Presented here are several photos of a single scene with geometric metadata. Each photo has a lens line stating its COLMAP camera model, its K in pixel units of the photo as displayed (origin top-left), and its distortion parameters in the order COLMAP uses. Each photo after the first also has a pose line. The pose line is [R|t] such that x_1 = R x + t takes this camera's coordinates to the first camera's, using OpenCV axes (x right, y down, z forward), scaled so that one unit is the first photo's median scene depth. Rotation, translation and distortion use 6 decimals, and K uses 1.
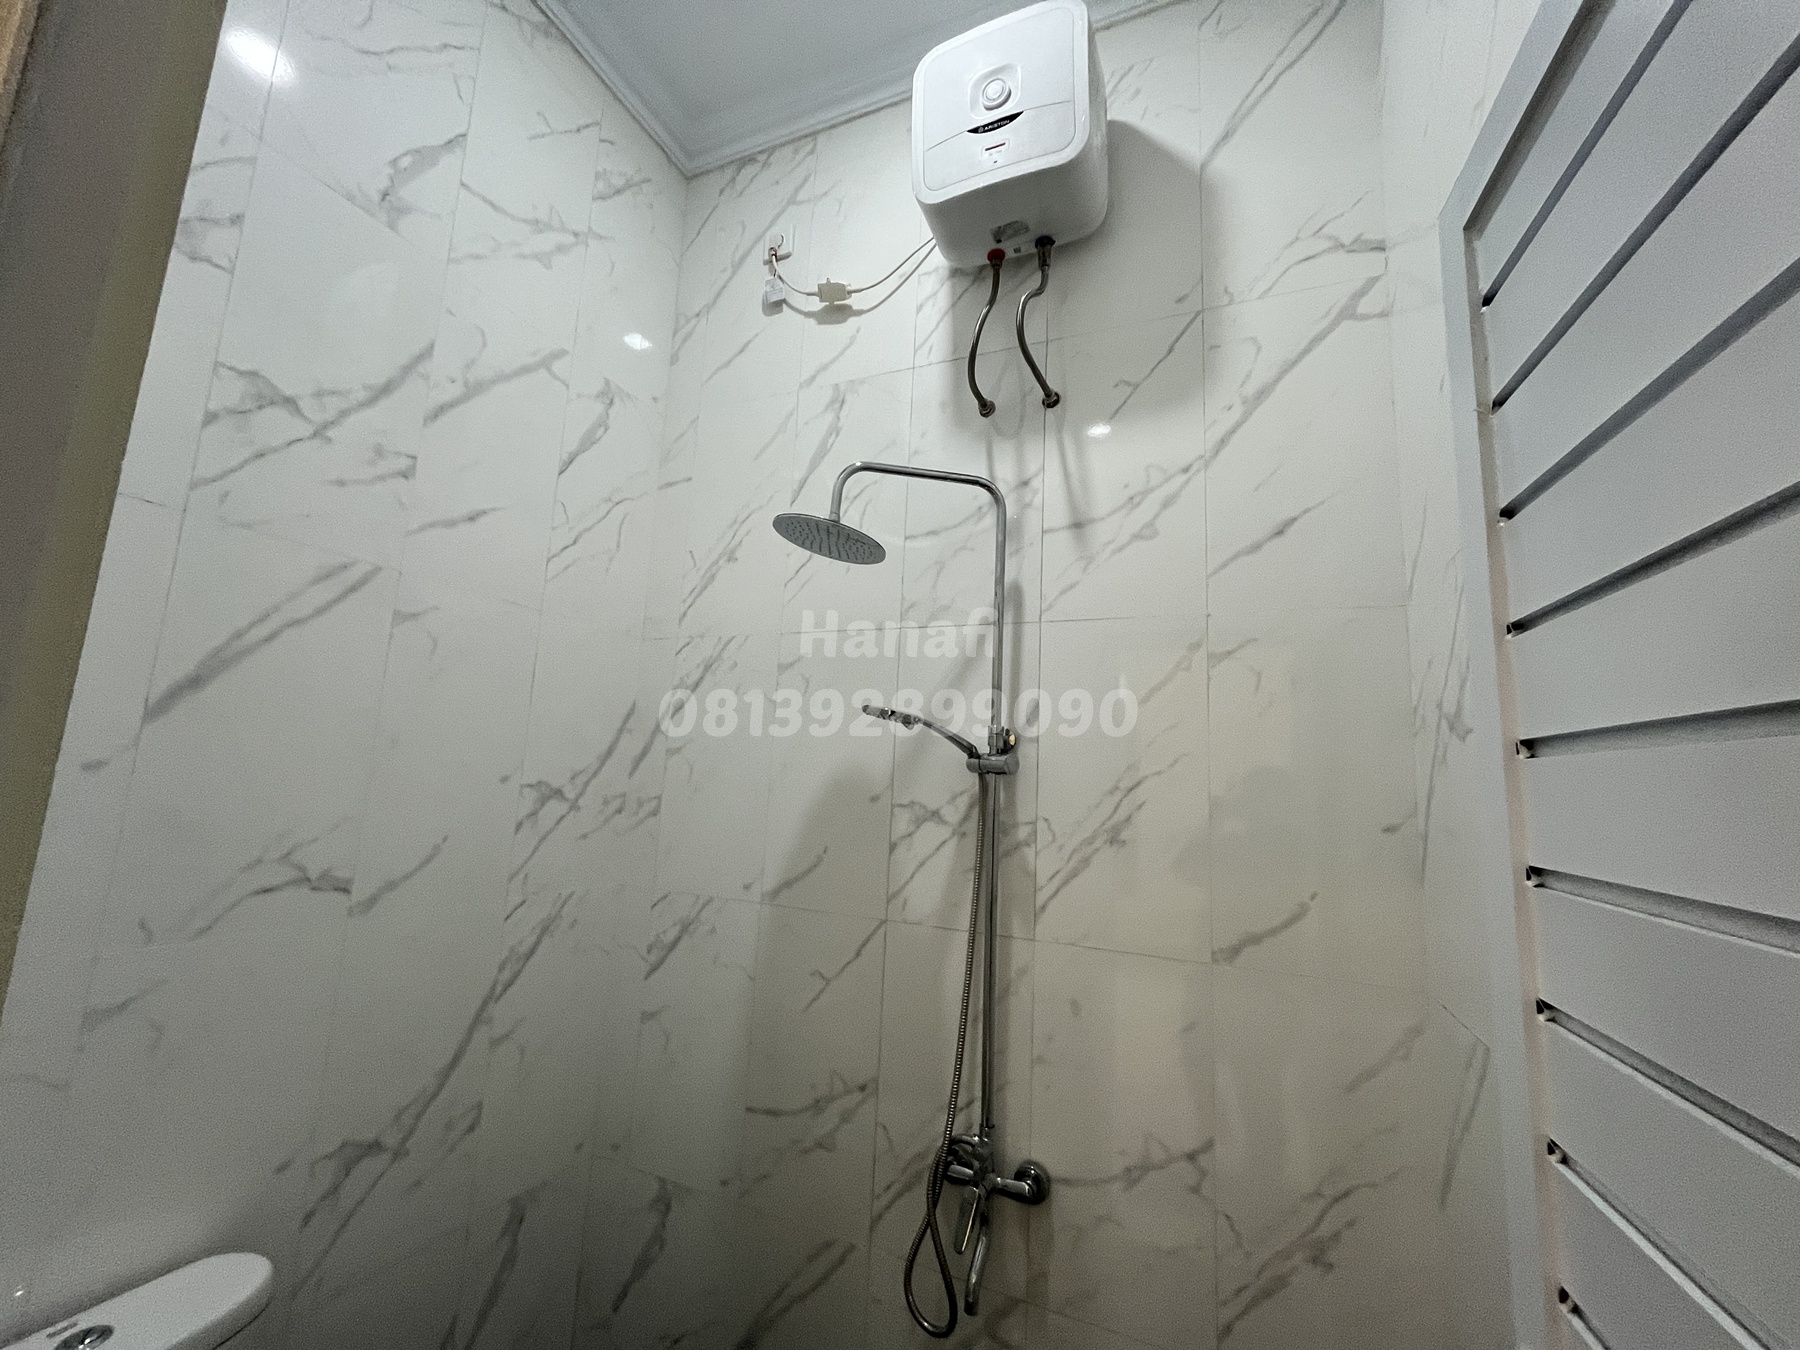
lens RADIAL K [[730.9, 0, 893.7], [0, 730.9, 673.5], [0, 0, 1]] dist [-0.002305, 0.000338]
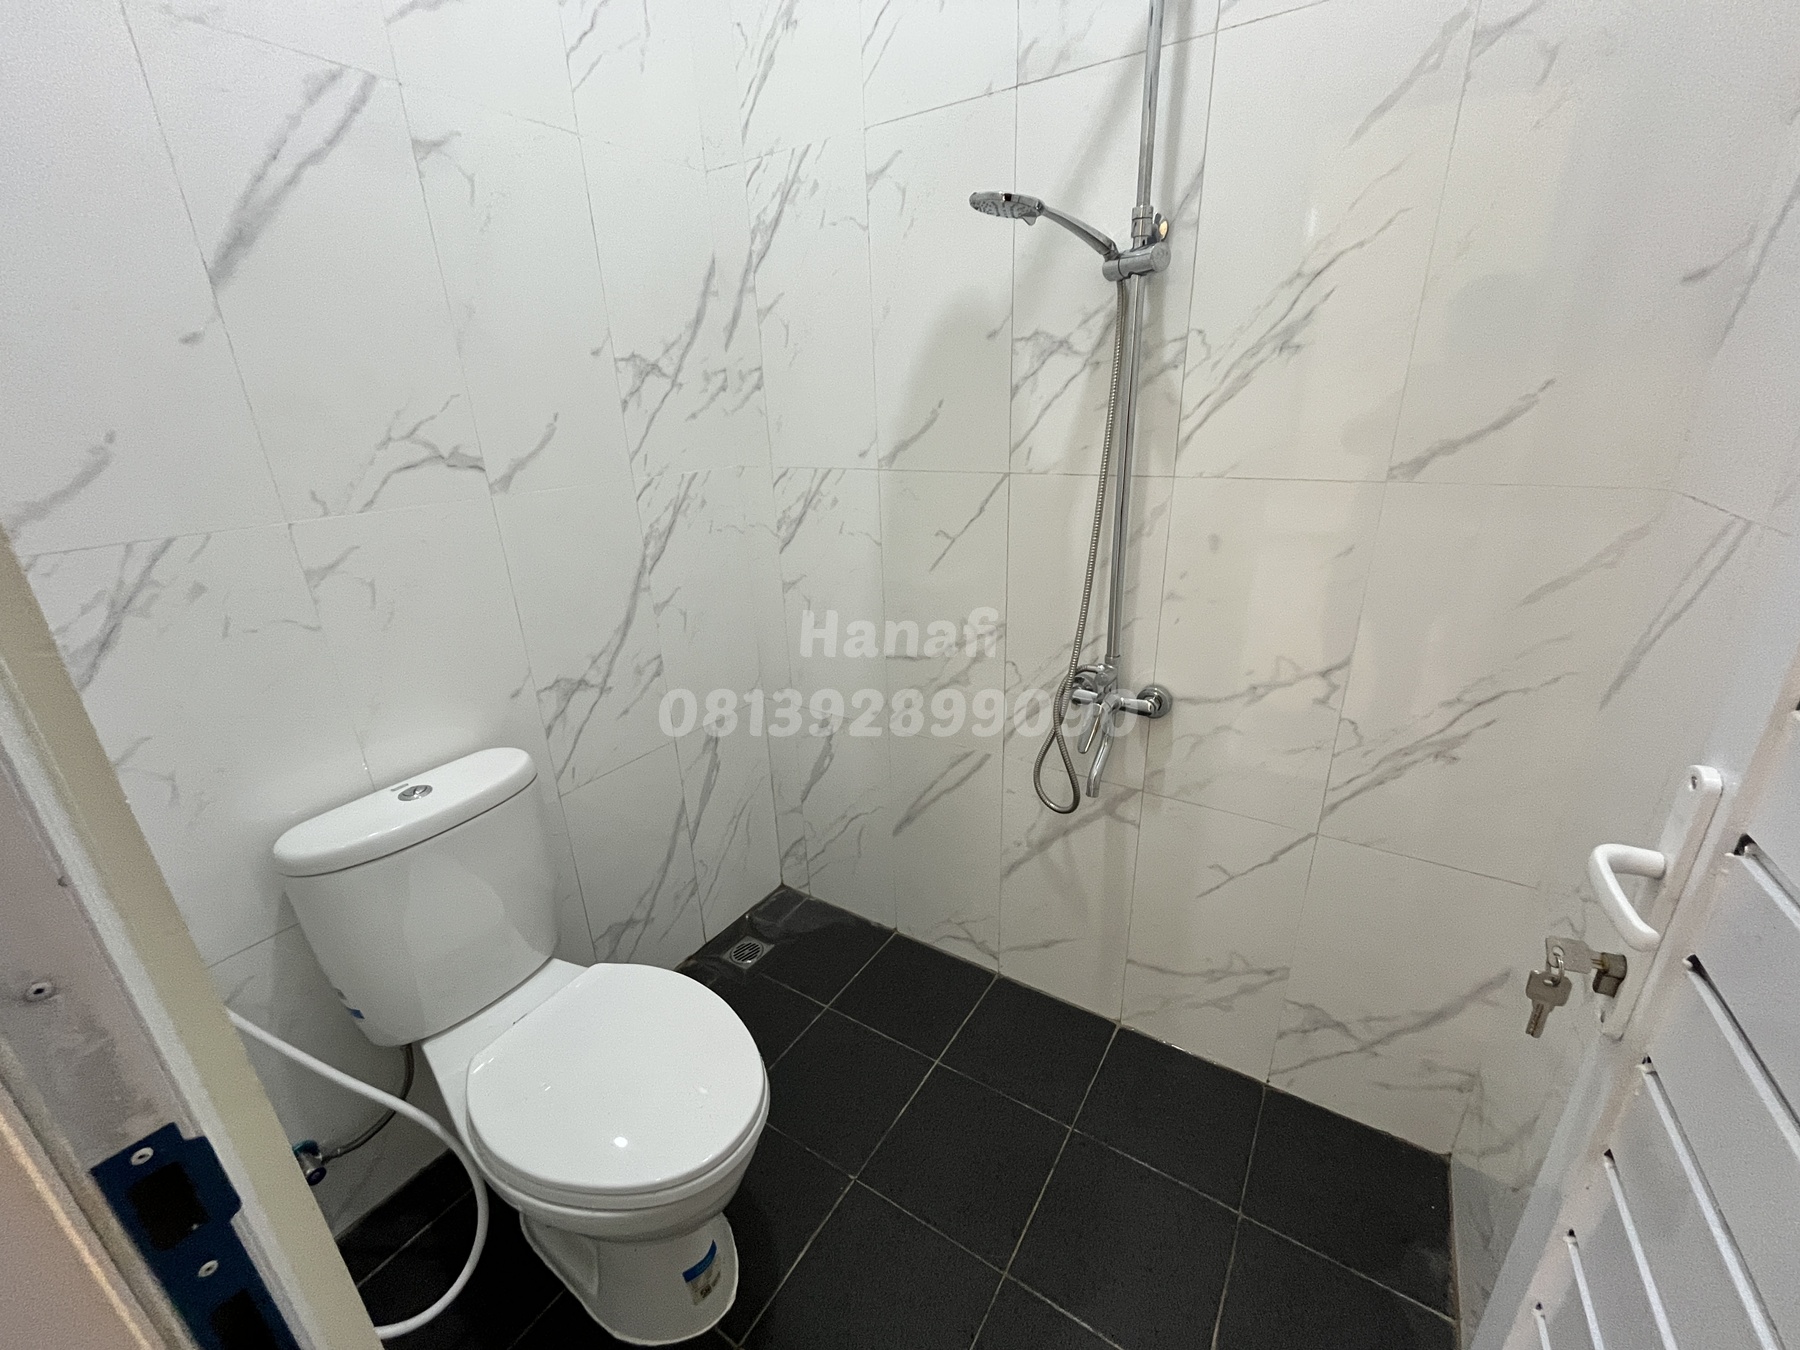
lens RADIAL K [[730.0, 0, 894.2], [0, 730.0, 674.8], [0, 0, 1]] dist [-0.002864, 0.000213]
pose [[0.983291, -0.019954, -0.180944, 0.009338], [0.105524, 0.872418, 0.477233, 0.109094], [0.148336, -0.488353, 0.859947, 0.046919]]
